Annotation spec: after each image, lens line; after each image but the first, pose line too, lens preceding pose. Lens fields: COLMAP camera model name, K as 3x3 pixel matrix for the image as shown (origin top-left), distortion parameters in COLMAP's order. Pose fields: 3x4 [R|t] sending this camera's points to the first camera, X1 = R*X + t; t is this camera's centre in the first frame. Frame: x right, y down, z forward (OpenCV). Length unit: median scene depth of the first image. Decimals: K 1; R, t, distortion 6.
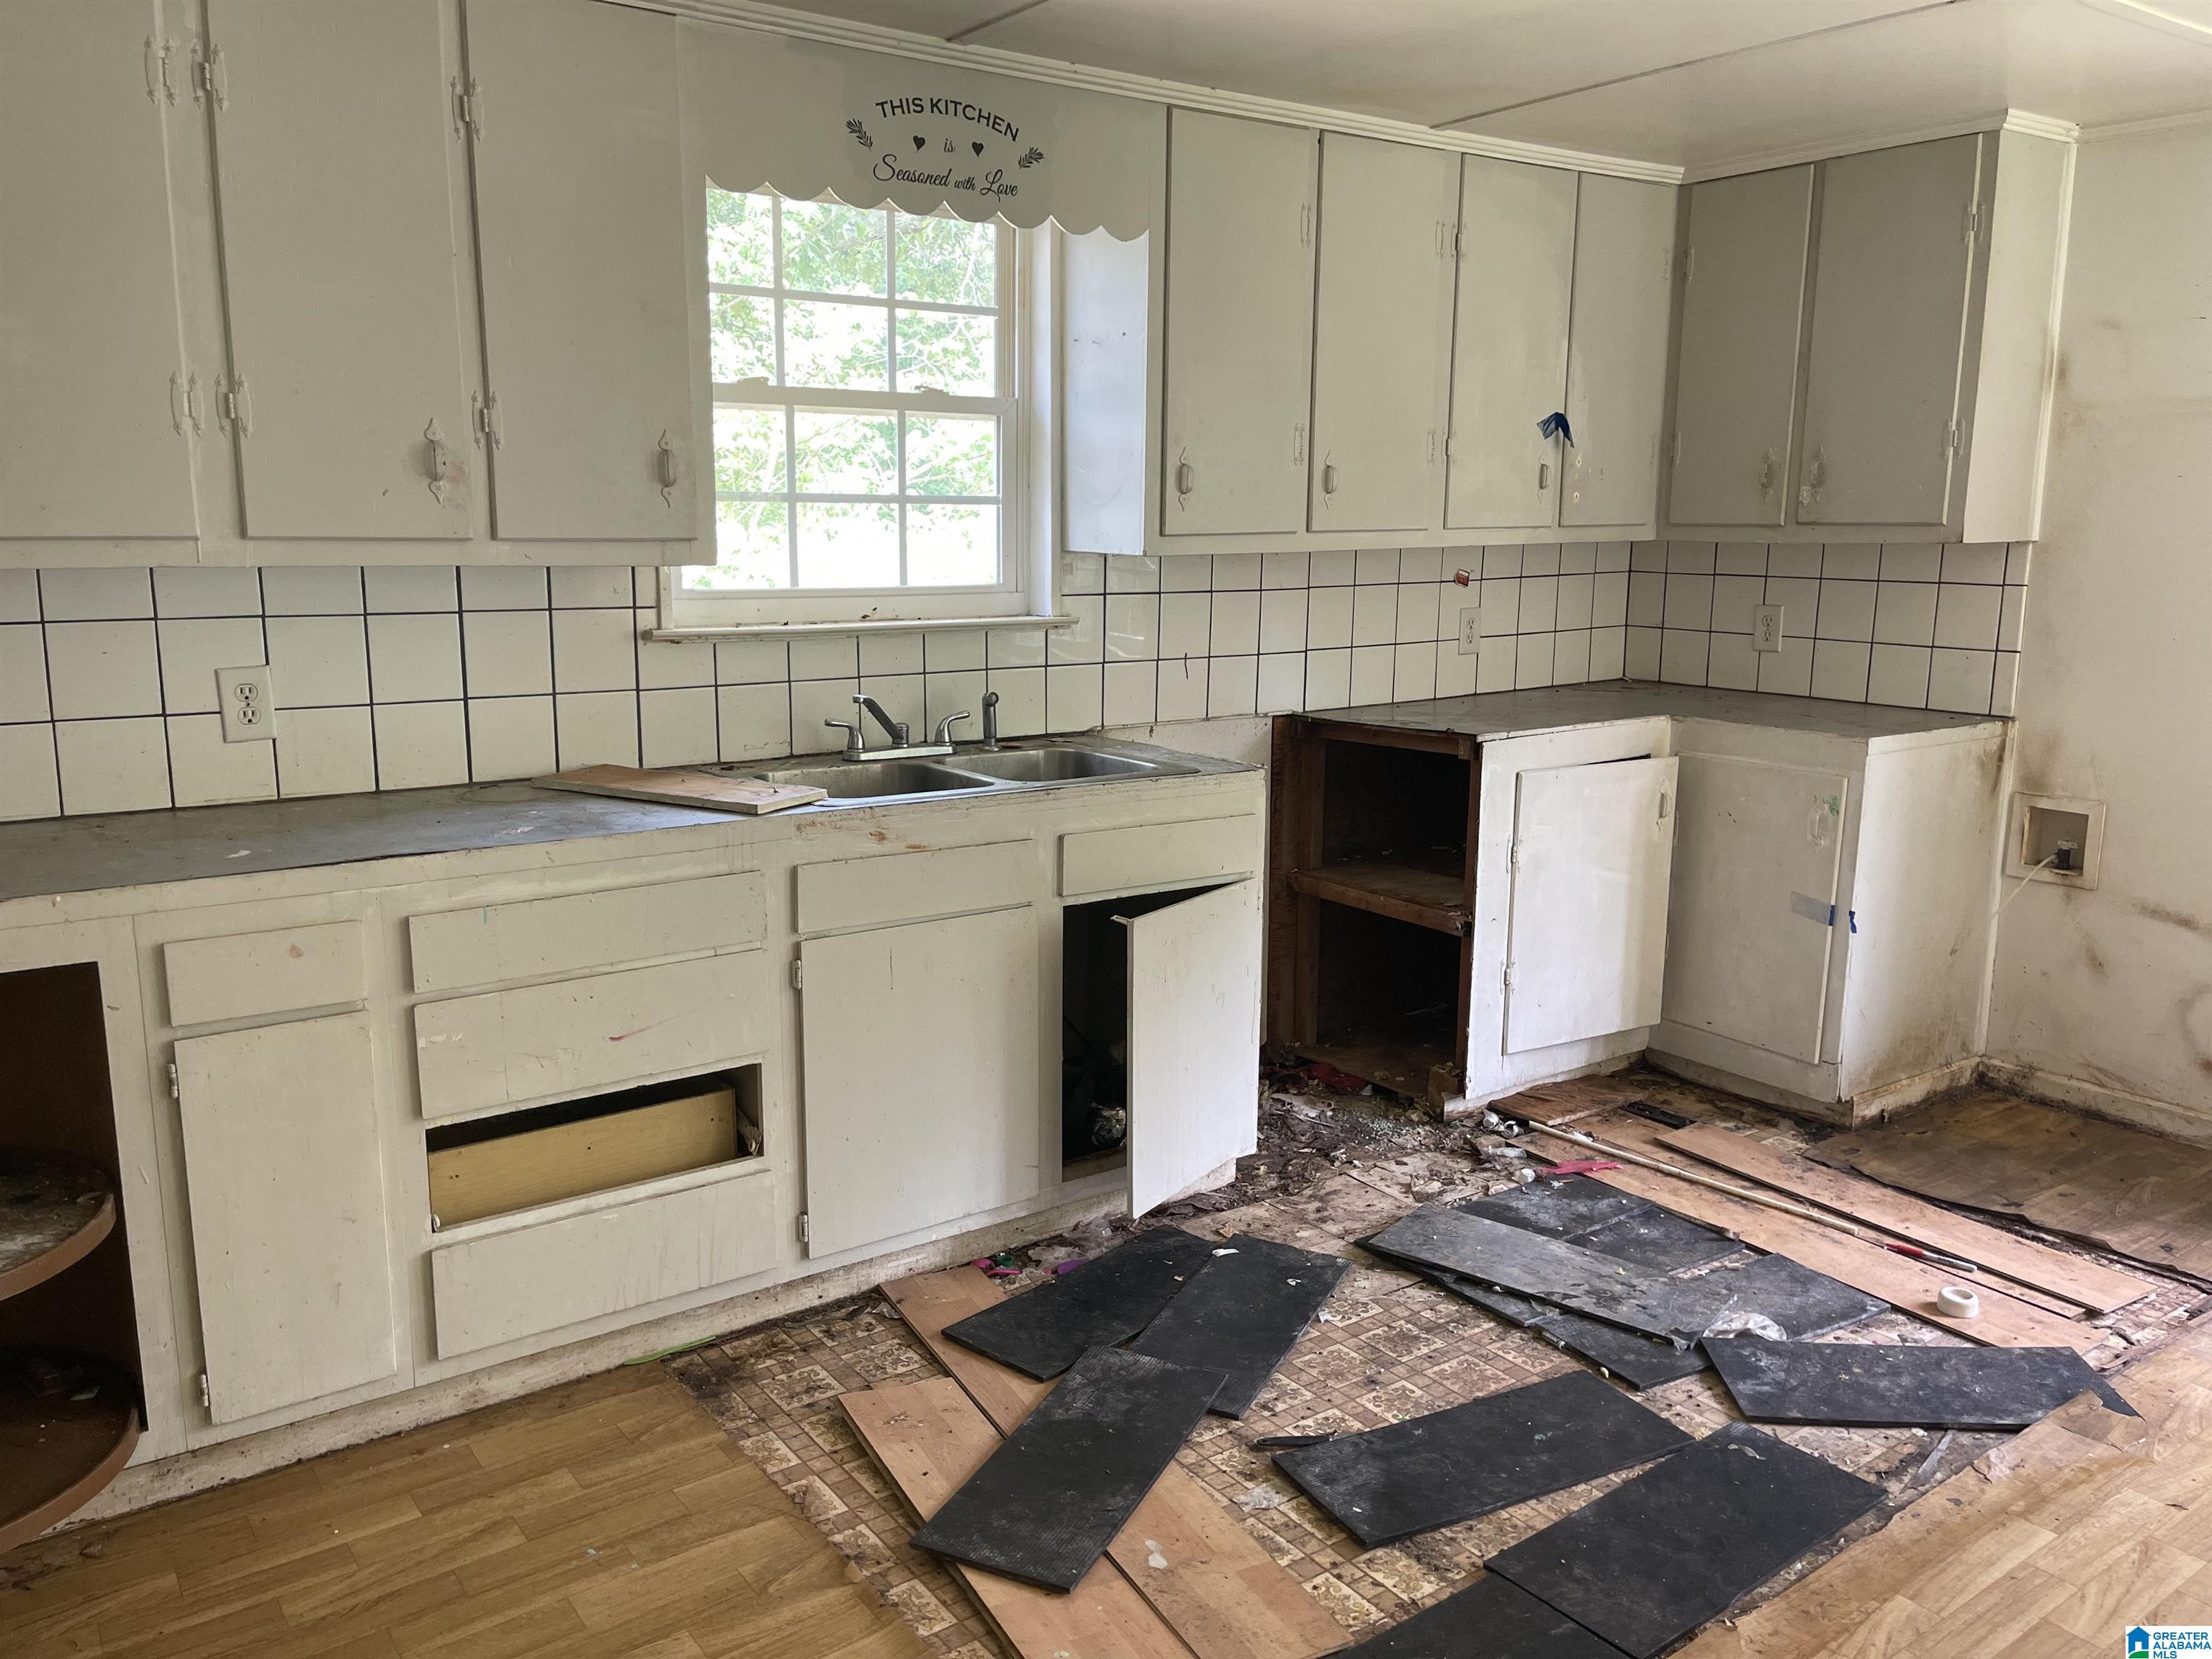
lens RADIAL K [[1681.6, 0, 1108.6], [0, 1681.6, 841.3], [0, 0, 1]] dist [0.059025, -0.084370]
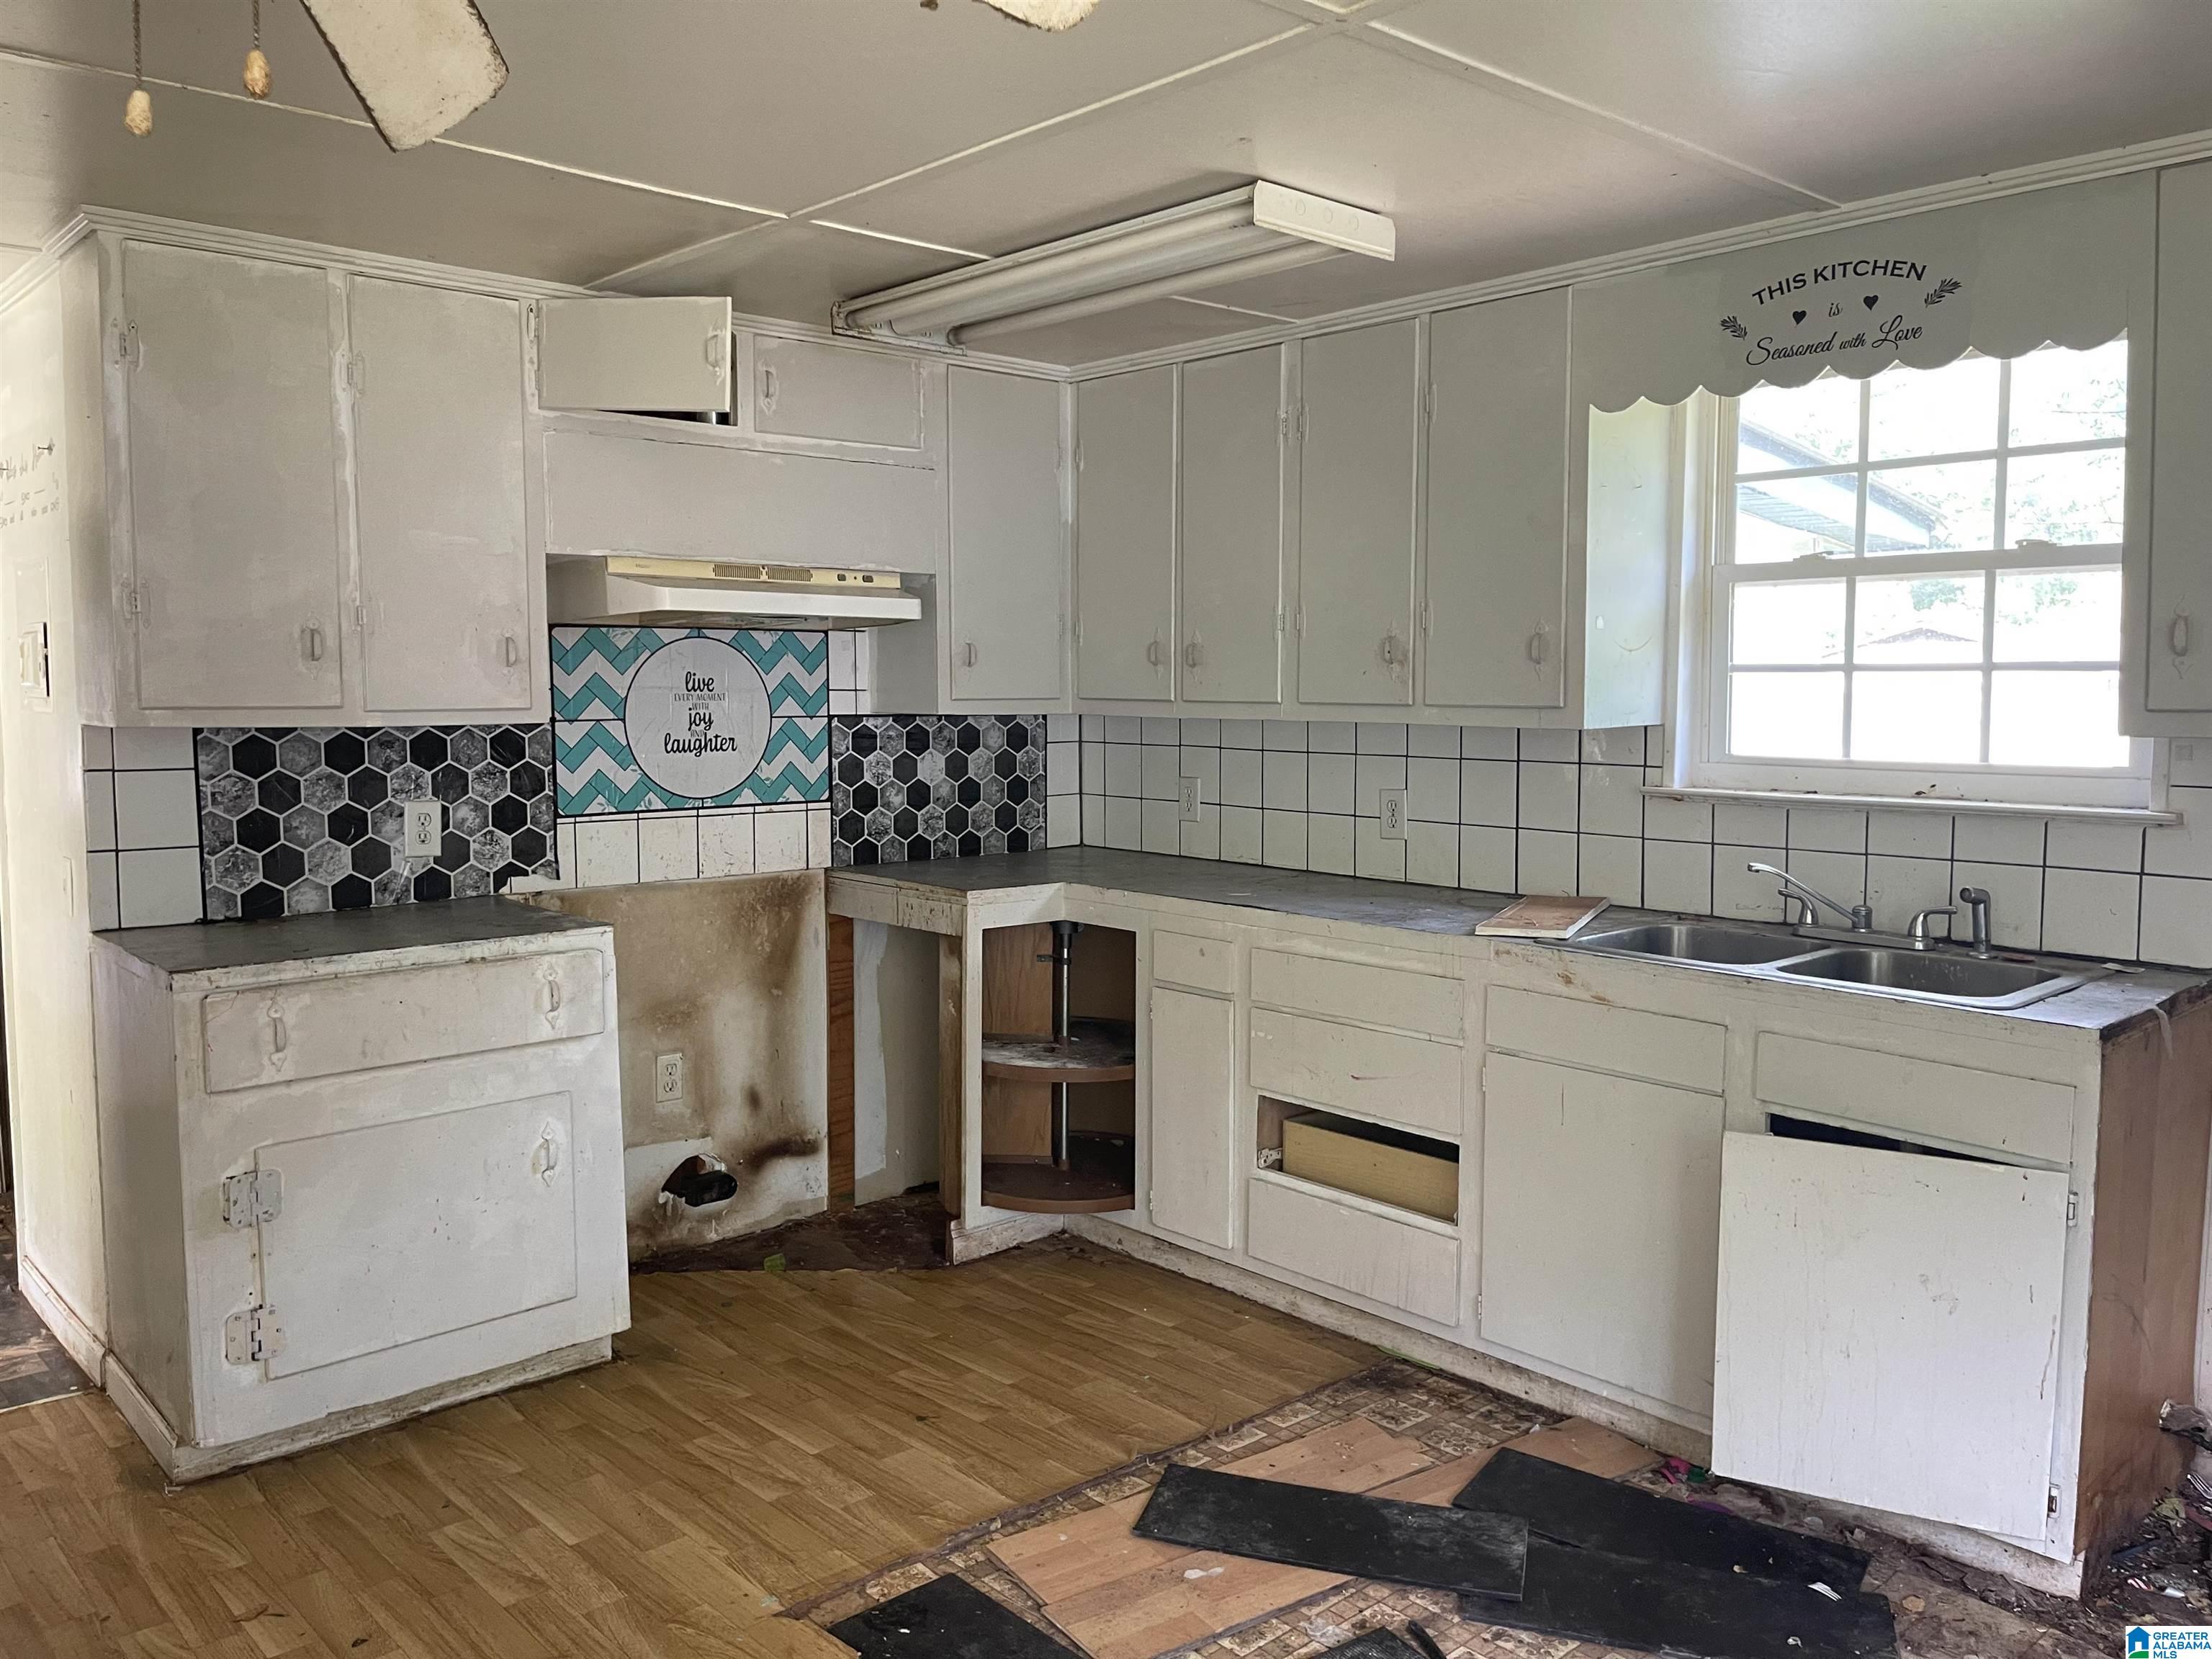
lens RADIAL K [[1681.6, 0, 1067.3], [0, 1681.6, 825.0], [0, 0, 1]] dist [0.059025, -0.084370]
pose [[0.096494, 0.079690, -0.992138, 0.787894], [-0.187813, 0.980341, 0.060476, -0.092084], [0.977453, 0.180501, 0.109564, 0.483363]]
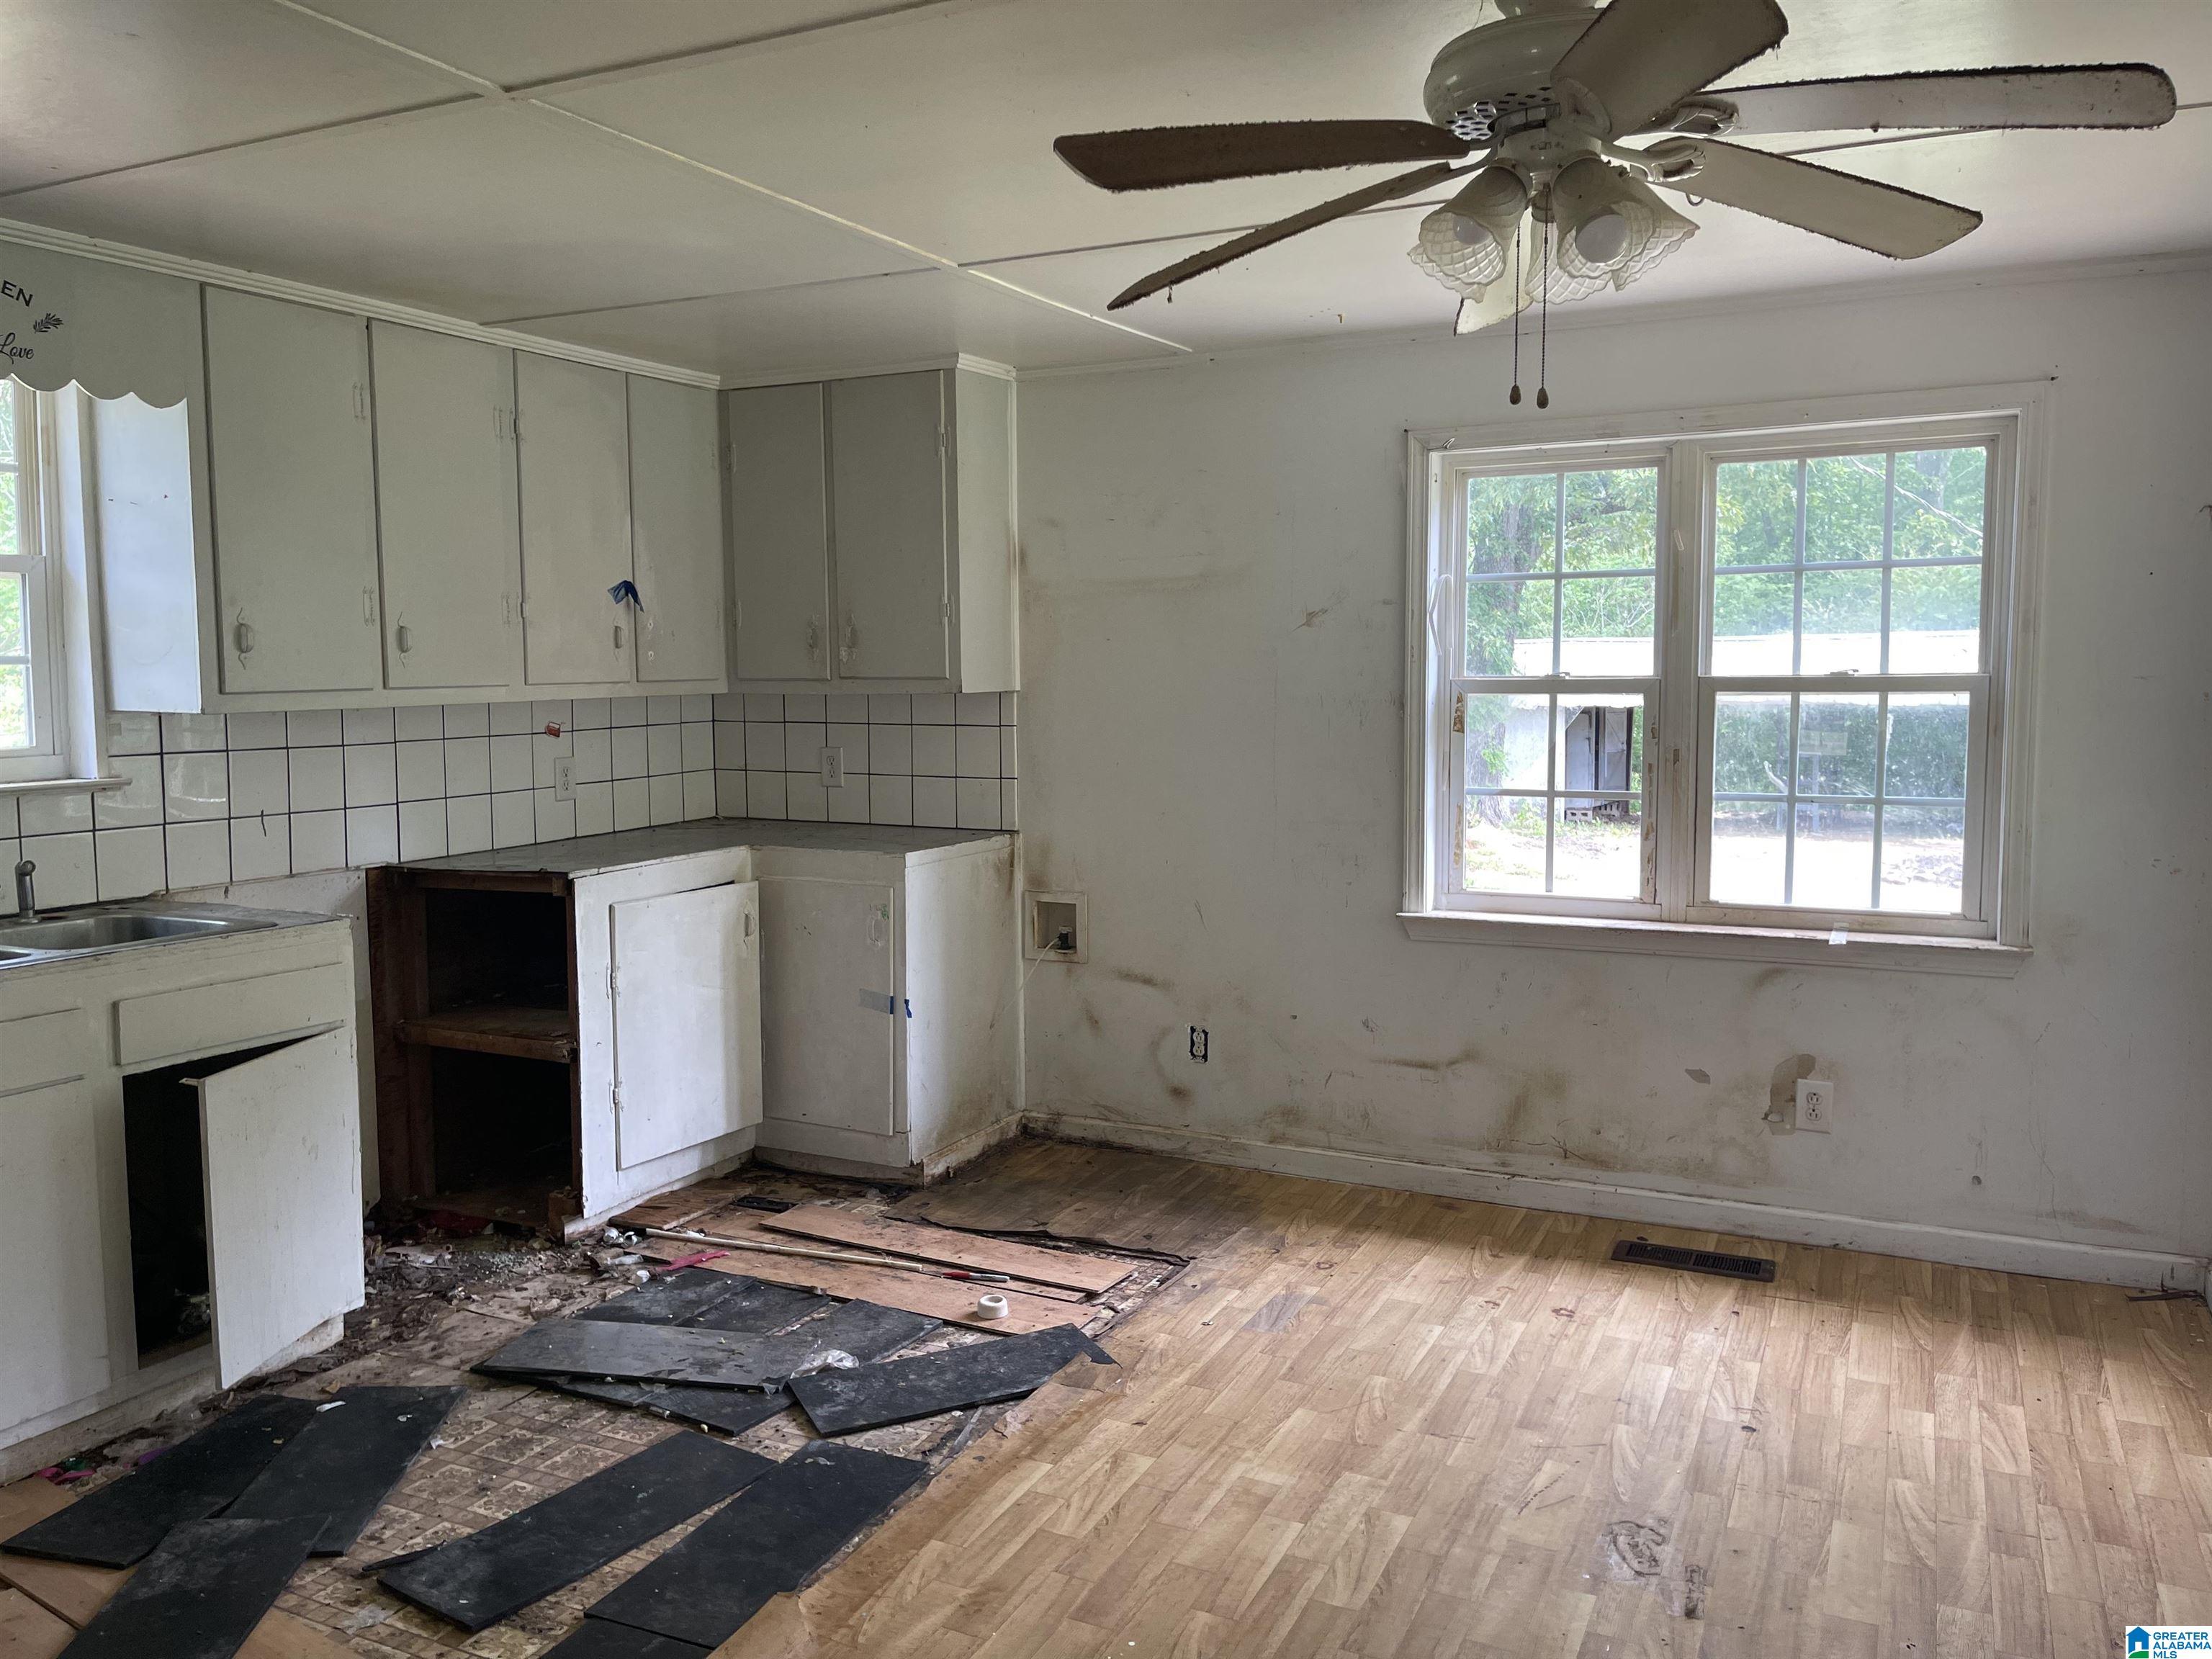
lens RADIAL K [[1681.6, 0, 1116.4], [0, 1681.6, 816.9], [0, 0, 1]] dist [0.059025, -0.084370]
pose [[0.880672, -0.050505, 0.471026, 0.022416], [0.099367, 0.991875, -0.079433, 0.024832], [-0.463188, 0.116759, 0.878535, -0.127332]]
